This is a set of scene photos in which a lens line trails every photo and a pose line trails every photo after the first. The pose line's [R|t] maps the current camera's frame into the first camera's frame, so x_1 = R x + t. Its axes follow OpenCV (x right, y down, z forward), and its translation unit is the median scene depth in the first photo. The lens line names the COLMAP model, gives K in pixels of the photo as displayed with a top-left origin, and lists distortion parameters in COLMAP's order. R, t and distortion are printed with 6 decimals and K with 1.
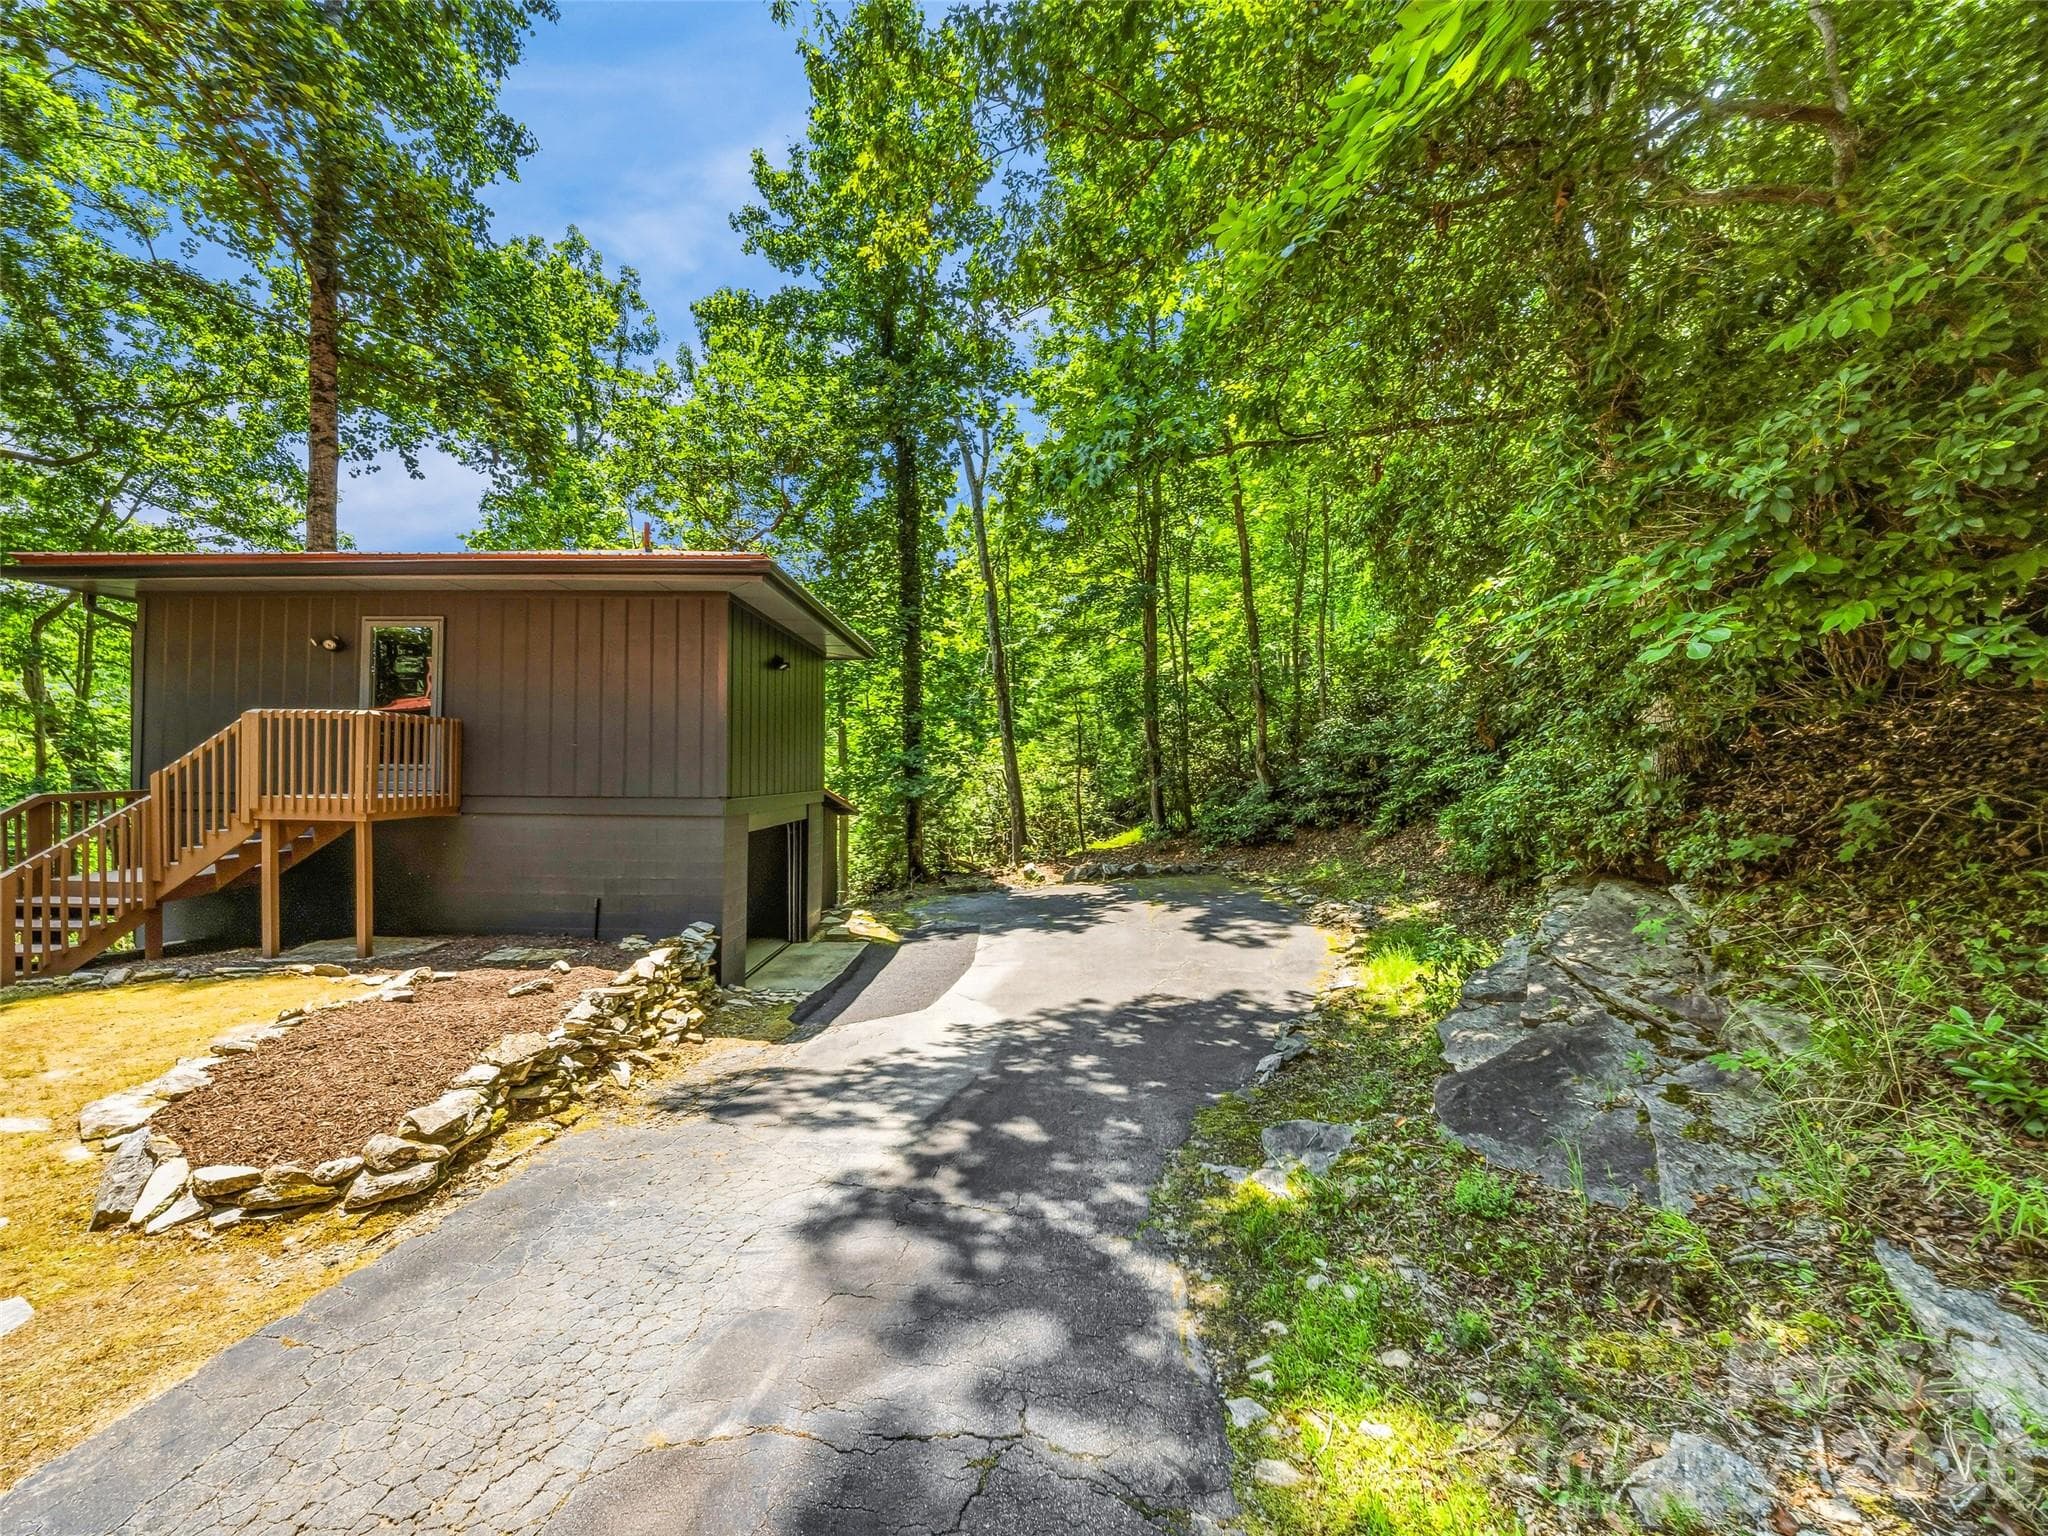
lens RADIAL K [[832.0, 0, 1024.0], [0, 832.0, 768.0], [0, 0, 1]] dist [0.001152, 0.000093]
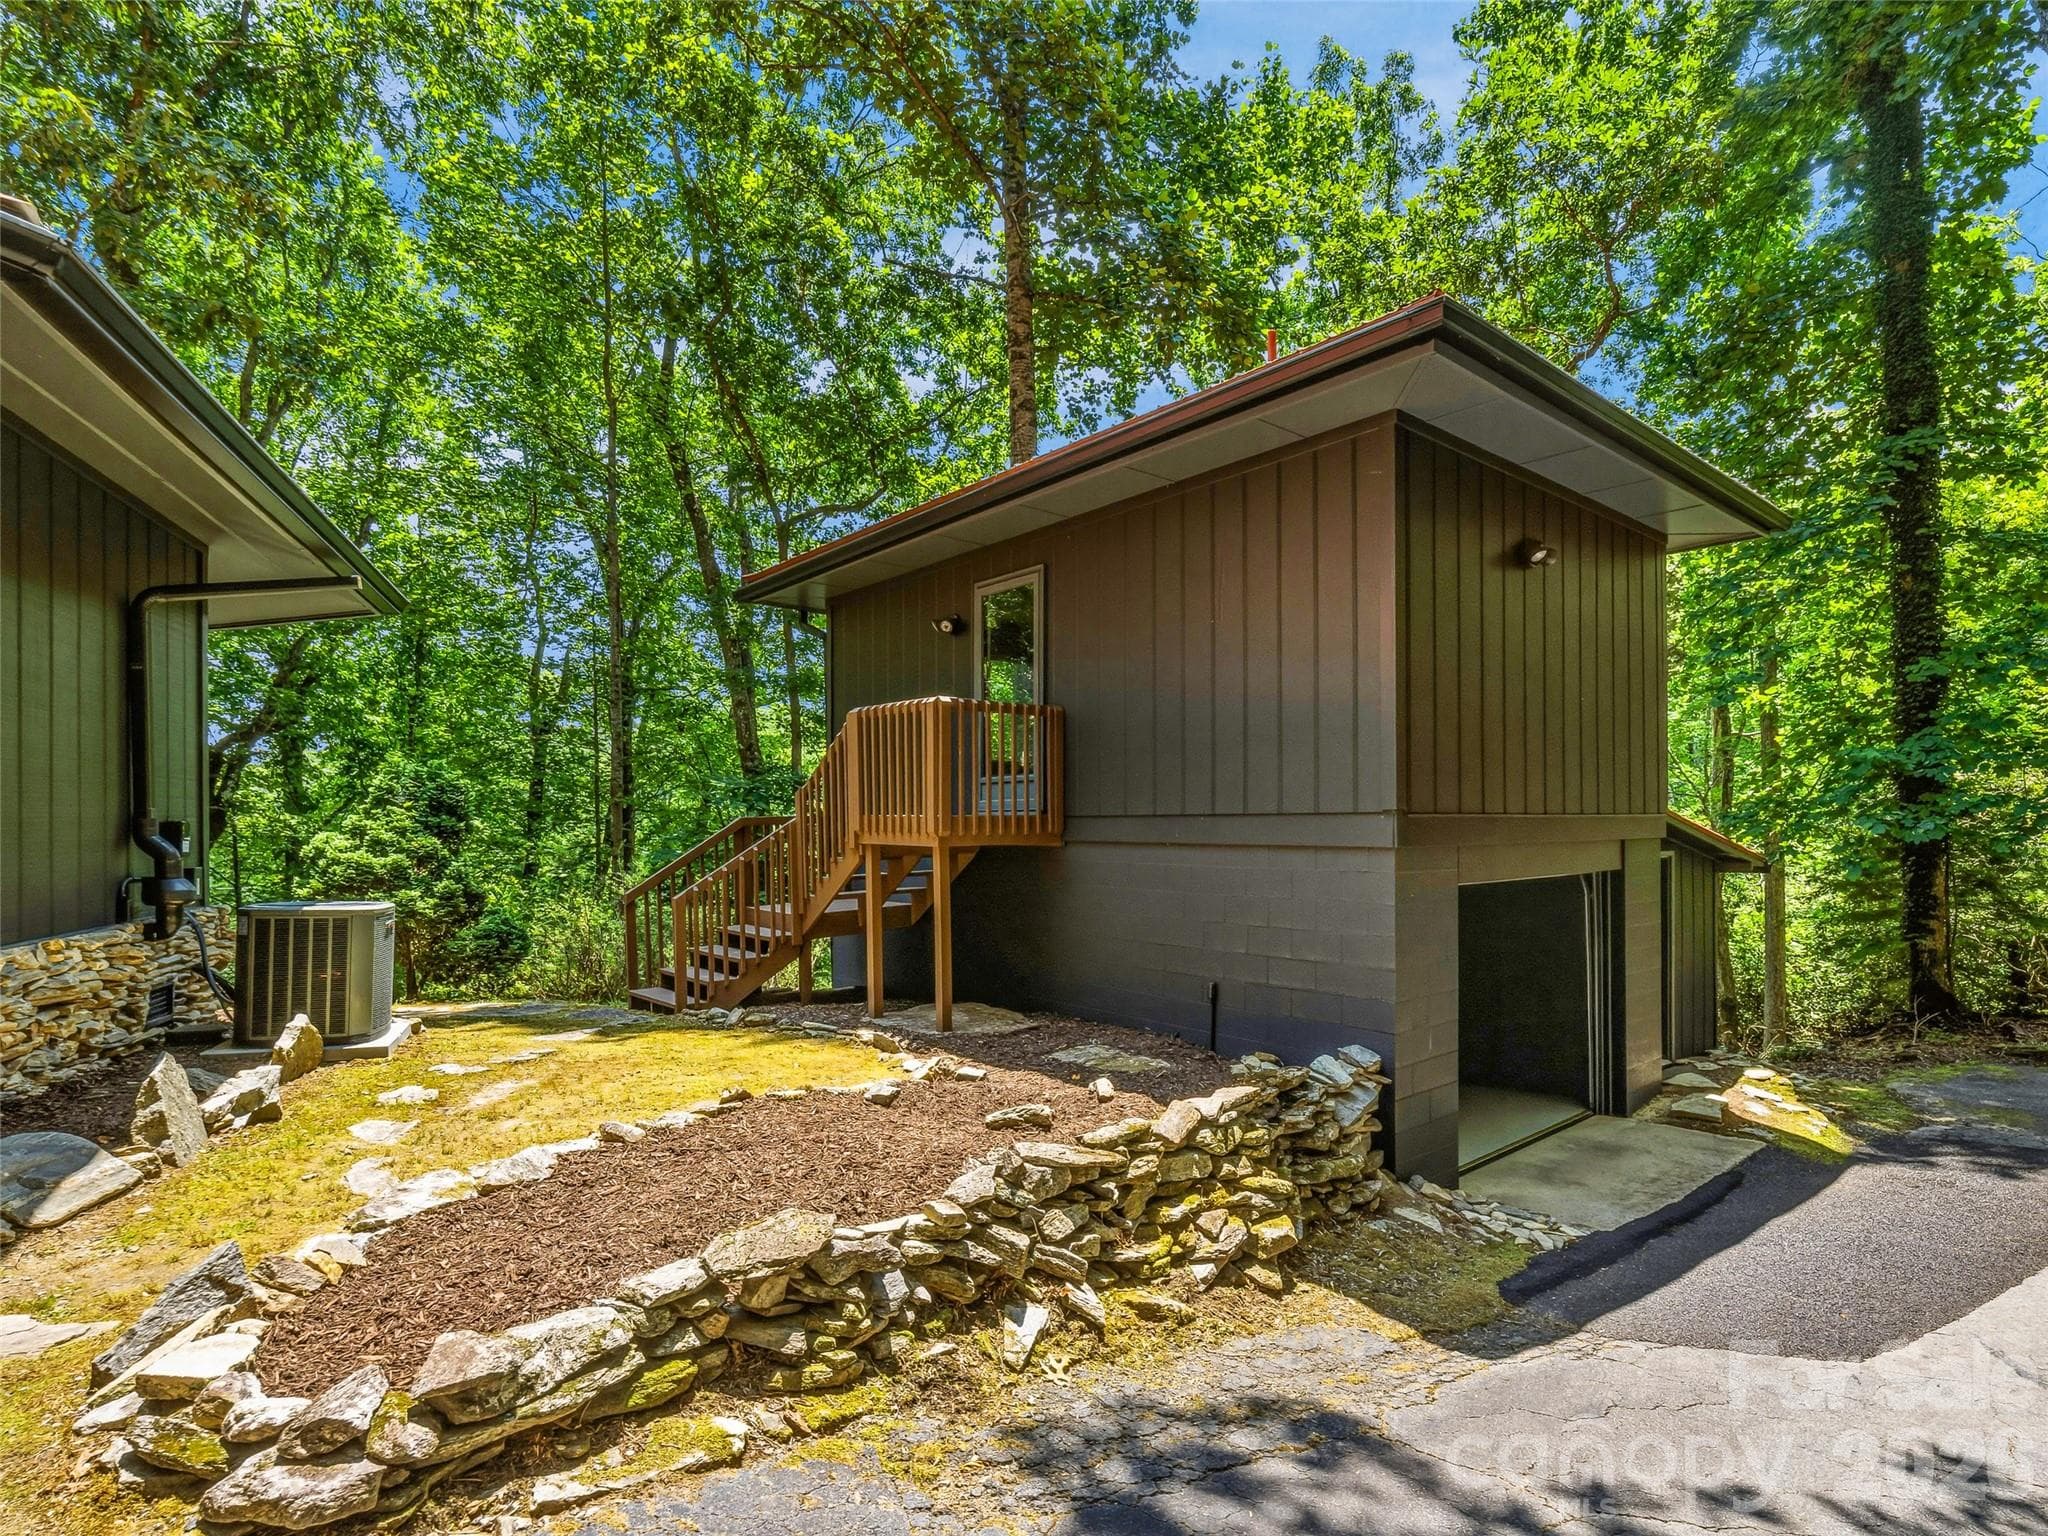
lens RADIAL K [[1139.6, 0, 1032.1], [0, 1139.6, 819.1], [0, 0, 1]] dist [0.015733, -0.013804]
pose [[0.669199, -0.010119, -0.743014, 0.016770], [0.004439, 0.999944, -0.009620, 0.048153], [0.743070, 0.003139, 0.669206, 0.374515]]
